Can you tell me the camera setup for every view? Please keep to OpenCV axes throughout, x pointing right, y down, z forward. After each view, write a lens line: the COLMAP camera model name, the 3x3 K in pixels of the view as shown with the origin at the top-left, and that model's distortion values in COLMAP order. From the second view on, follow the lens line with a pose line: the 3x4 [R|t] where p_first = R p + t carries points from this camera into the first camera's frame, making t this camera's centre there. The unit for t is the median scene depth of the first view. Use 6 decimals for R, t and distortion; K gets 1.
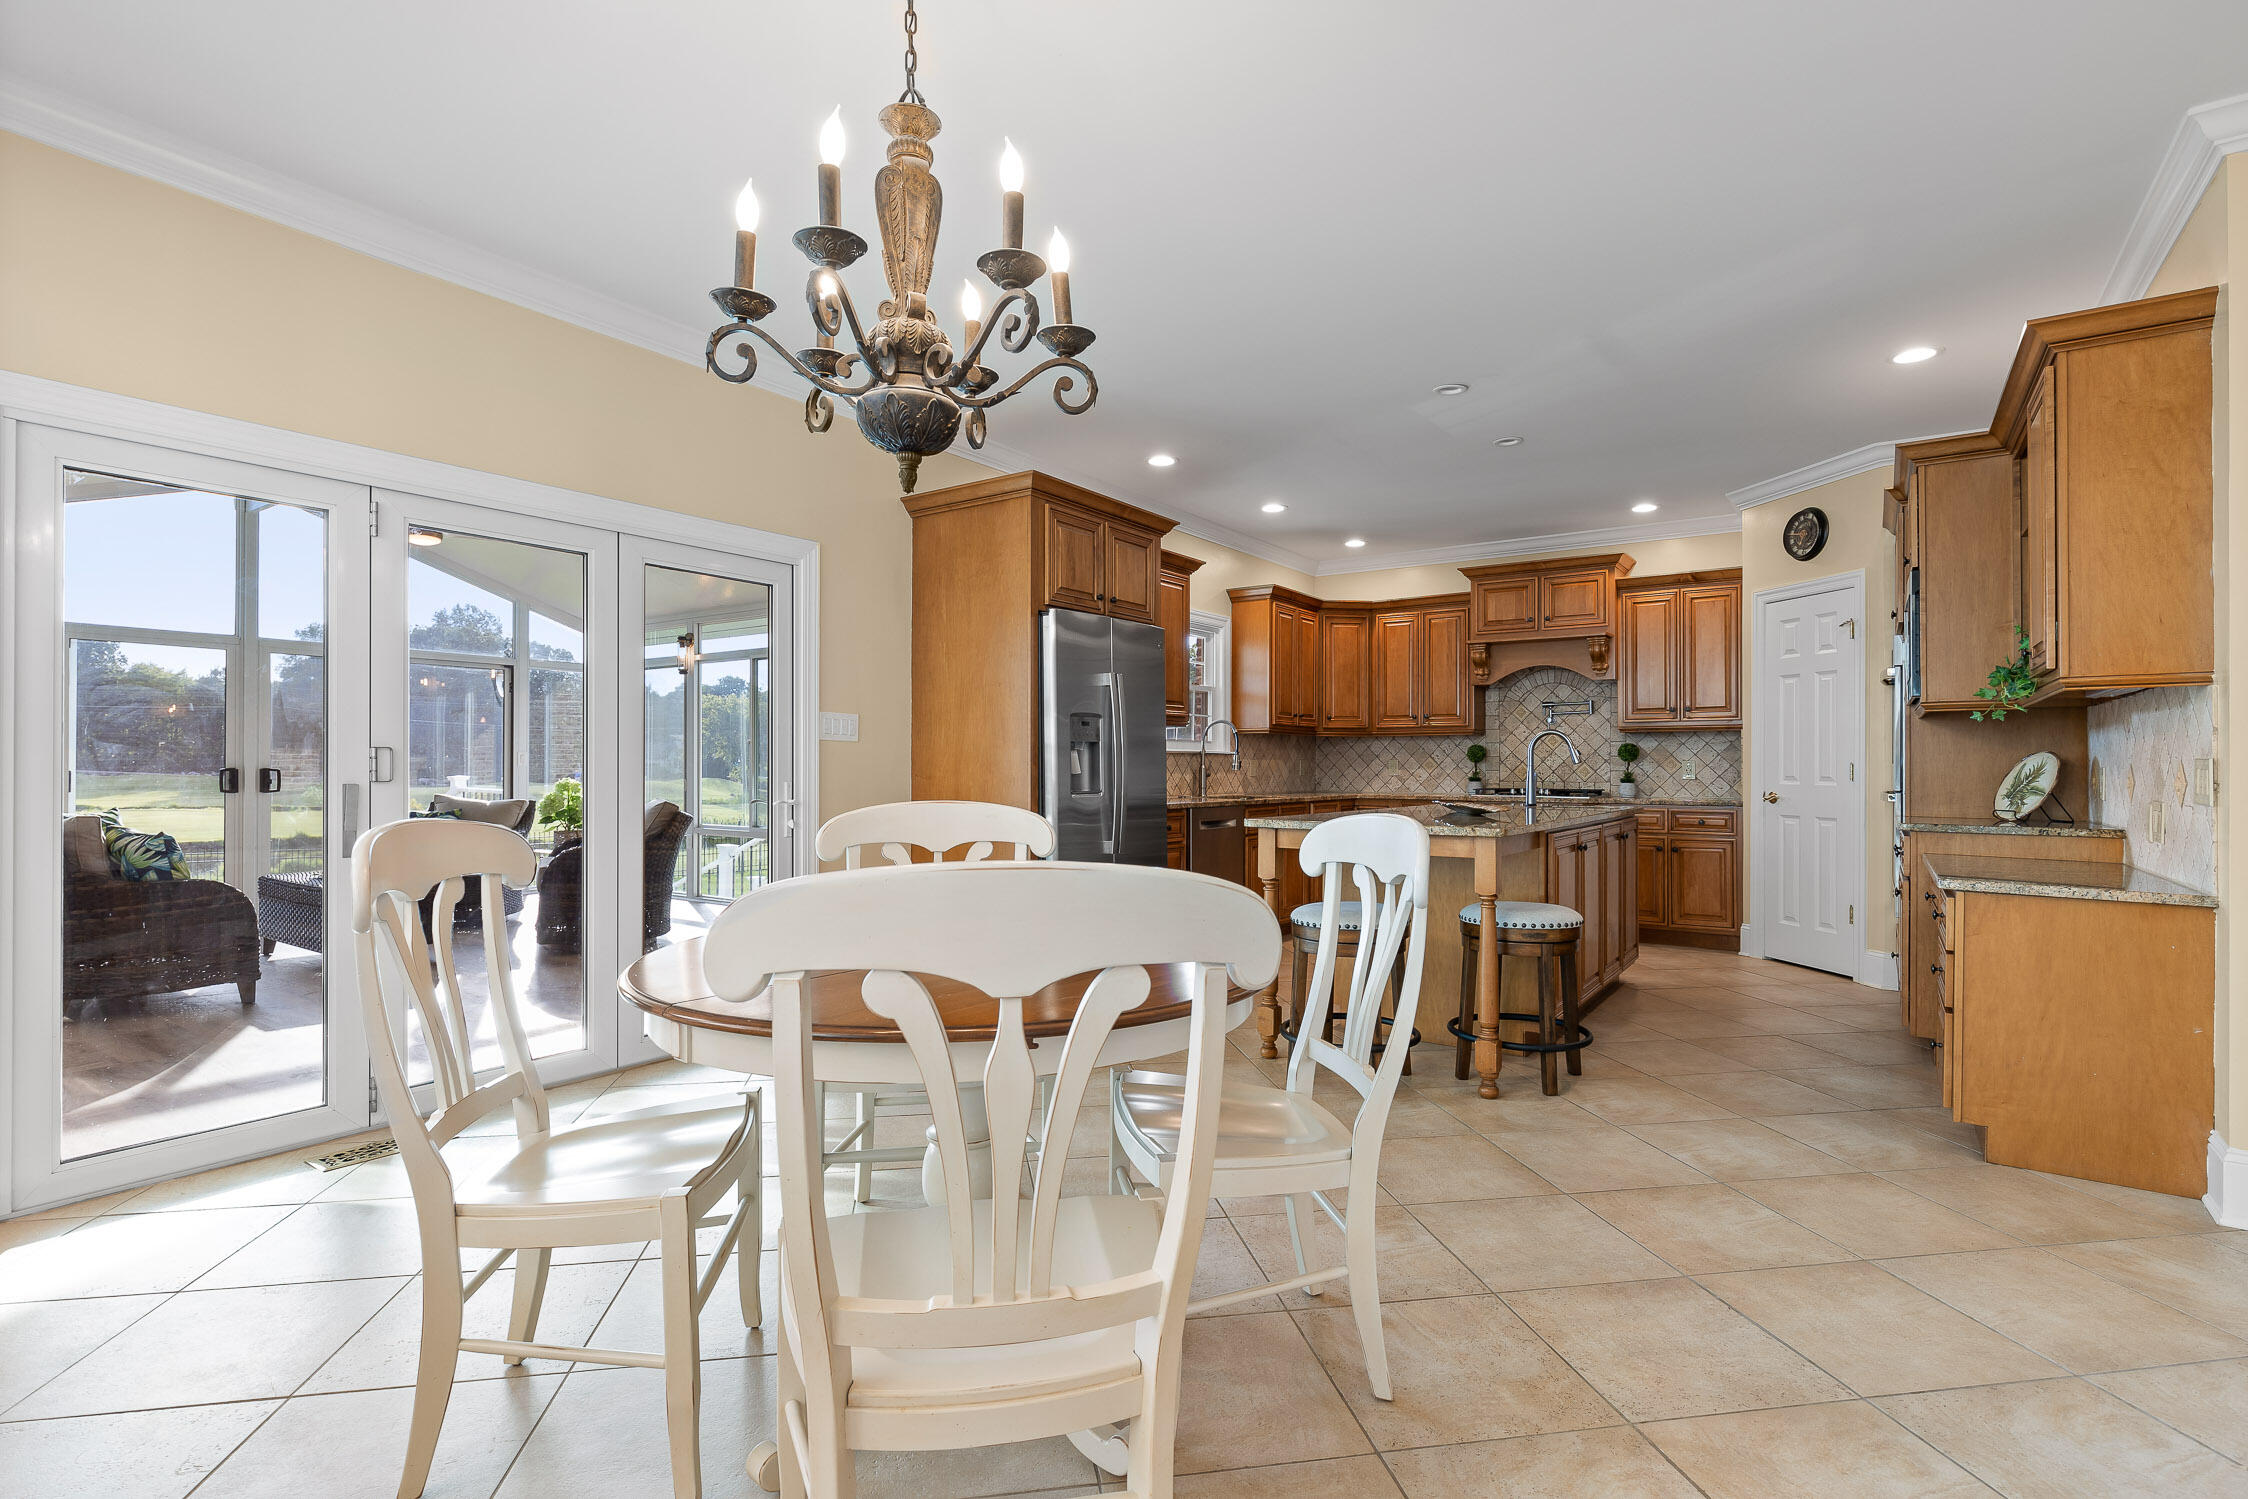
lens RADIAL K [[1072.4, 0, 1118.6], [0, 1072.4, 761.7], [0, 0, 1]] dist [-0.001660, -0.000545]
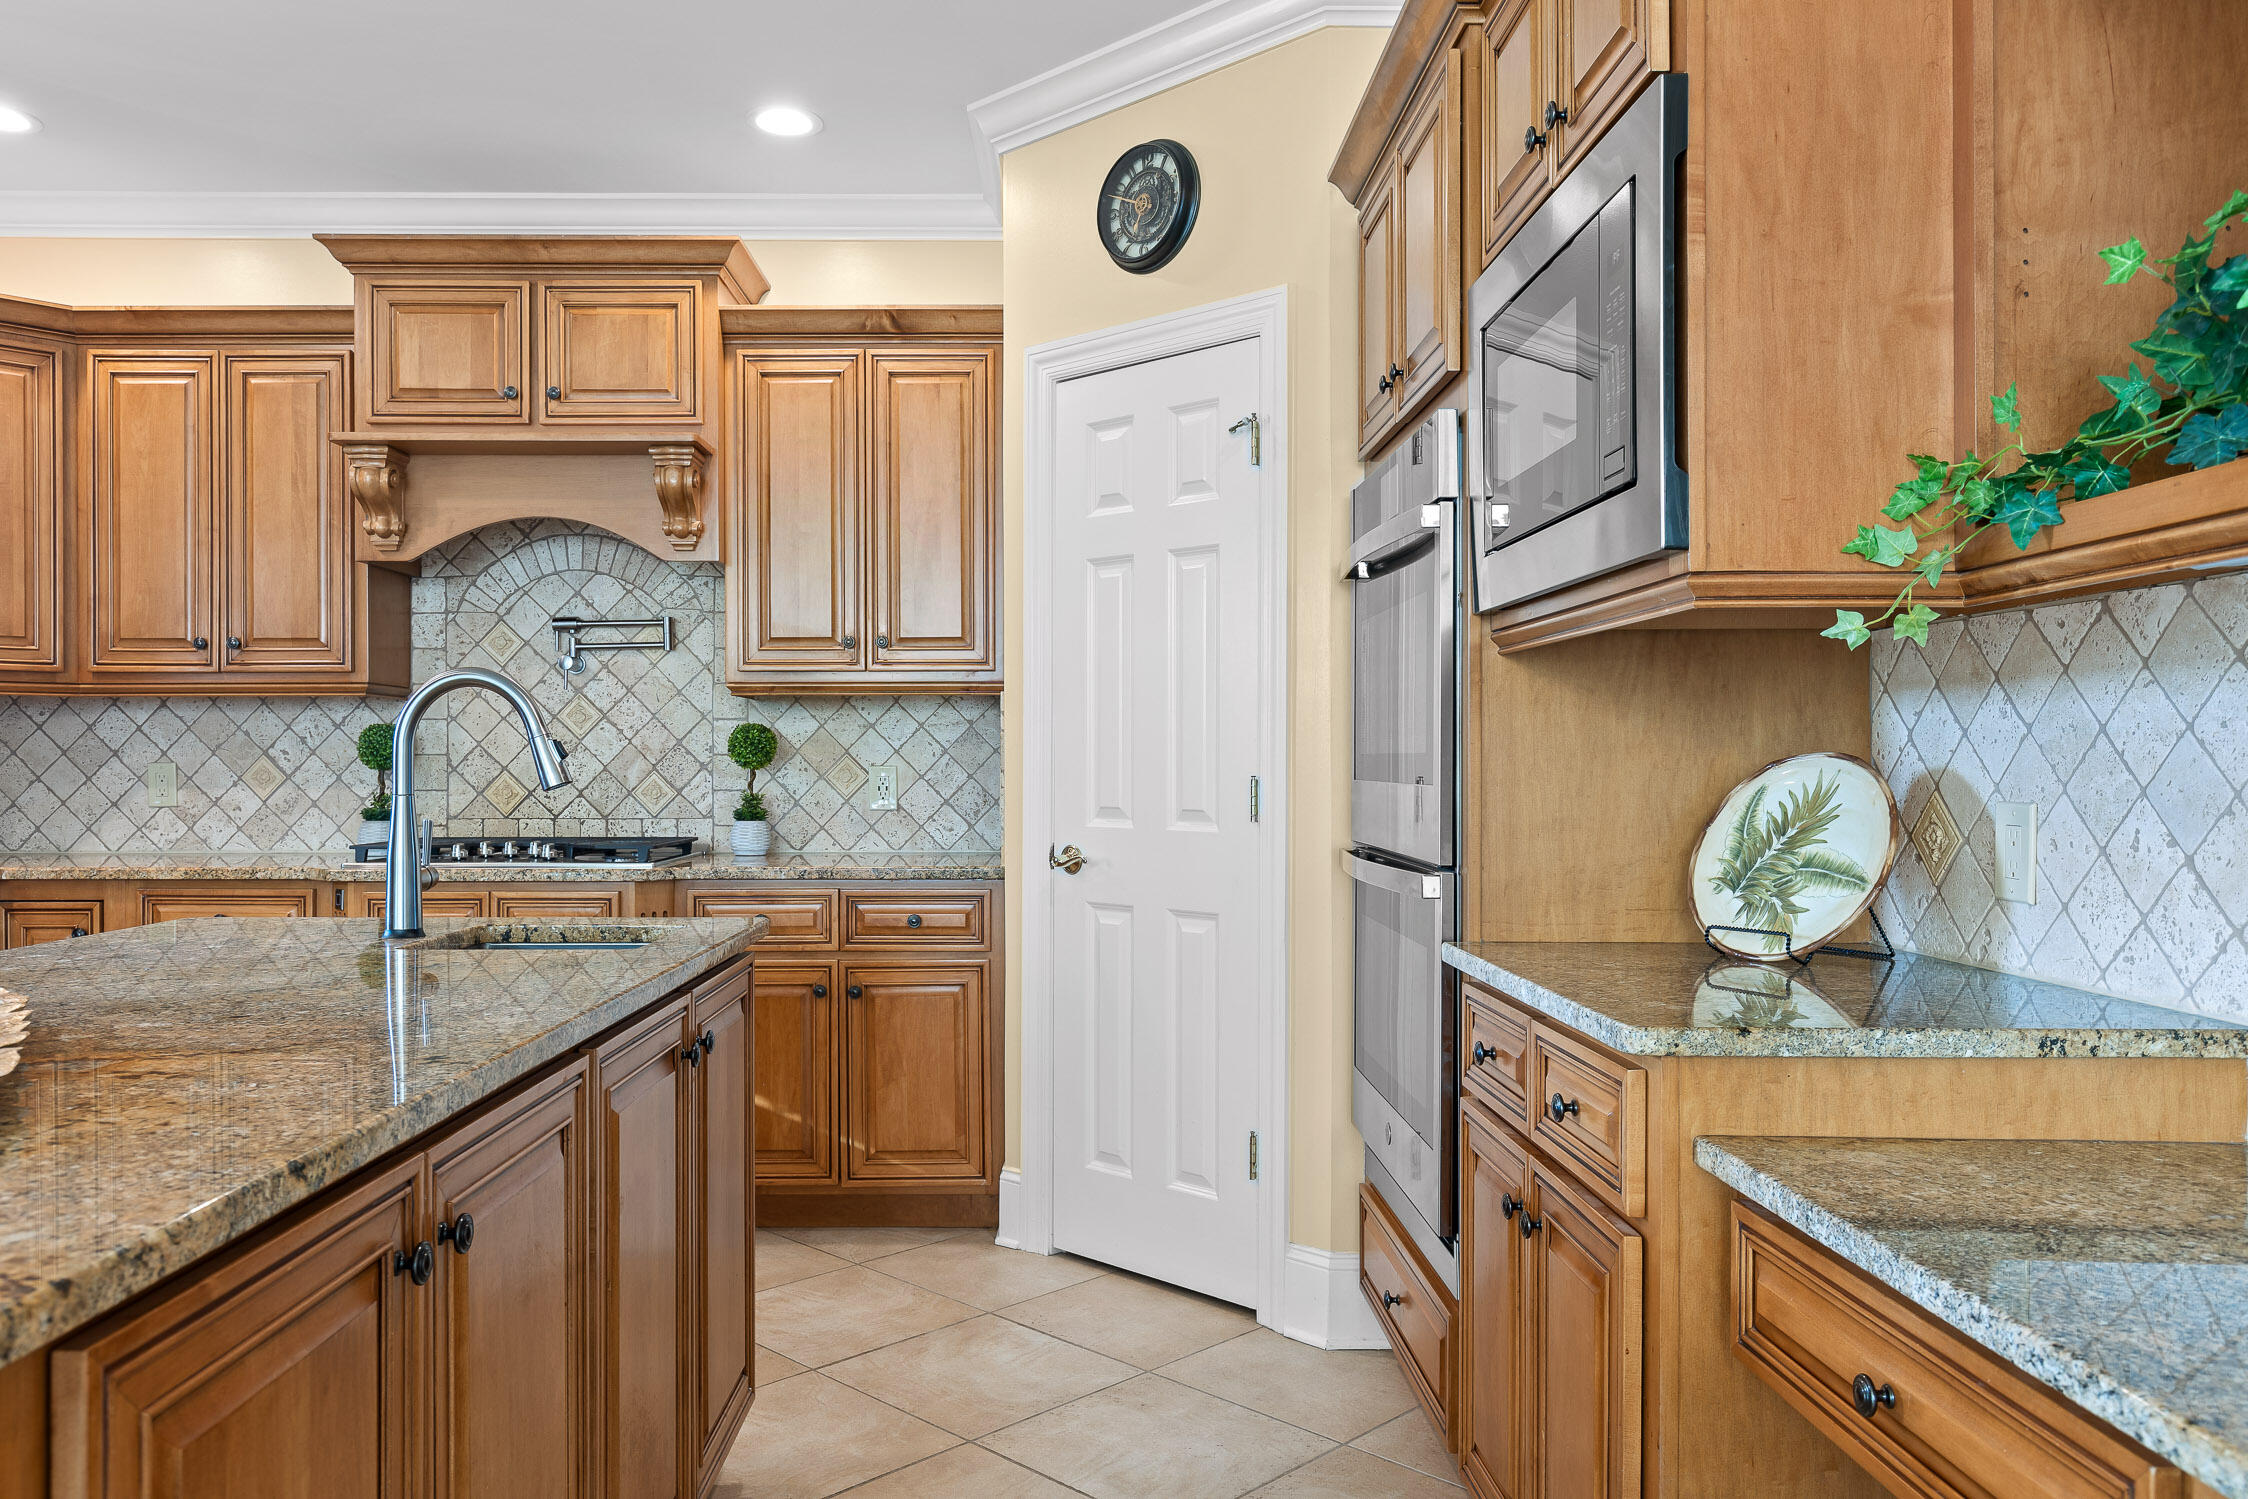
lens RADIAL K [[1614.4, 0, 1081.8], [0, 1614.4, 768.5], [0, 0, 1]] dist [0.002360, -0.002968]
pose [[0.813069, -0.004858, 0.582148, 0.226018], [-0.000298, 0.999962, 0.008761, -0.005534], [-0.582168, -0.007296, 0.813036, 0.439105]]
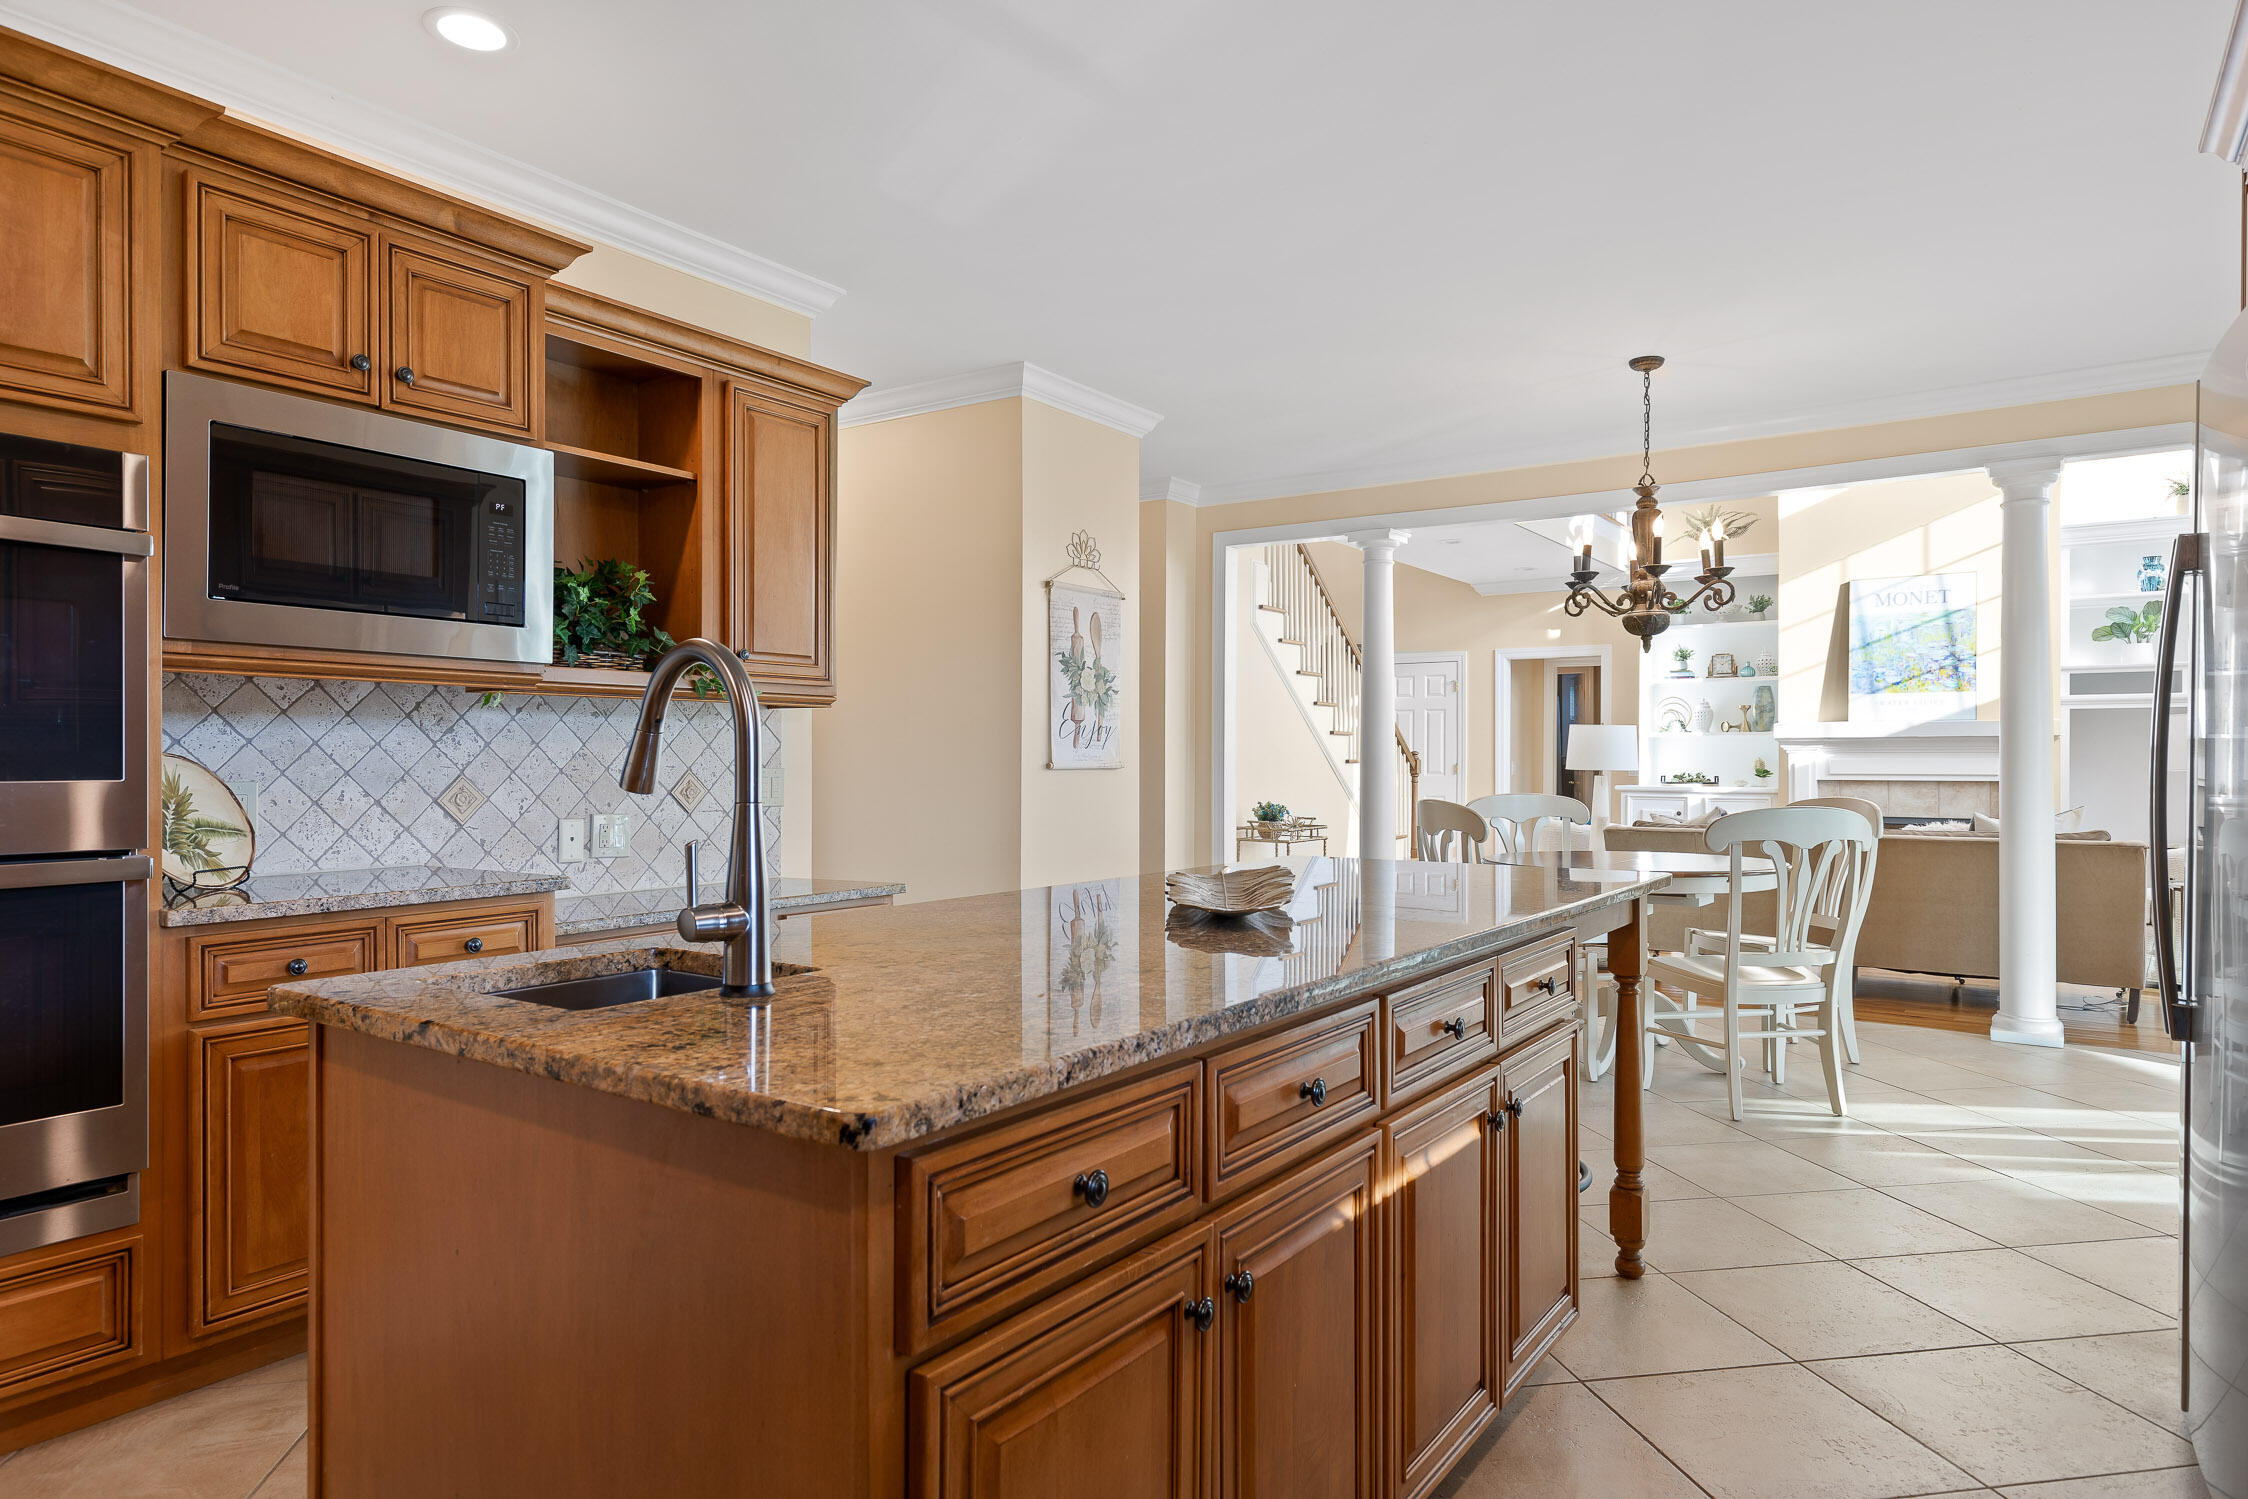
lens RADIAL K [[1310.3, 0, 1124.0], [0, 1310.3, 749.5], [0, 0, 1]] dist [0.000082, 0.000043]
pose [[-0.999993, -0.002684, 0.002682, 0.243135], [-0.002718, 0.999918, -0.012482, -0.002856], [-0.002649, -0.012489, -0.999918, 1.000595]]
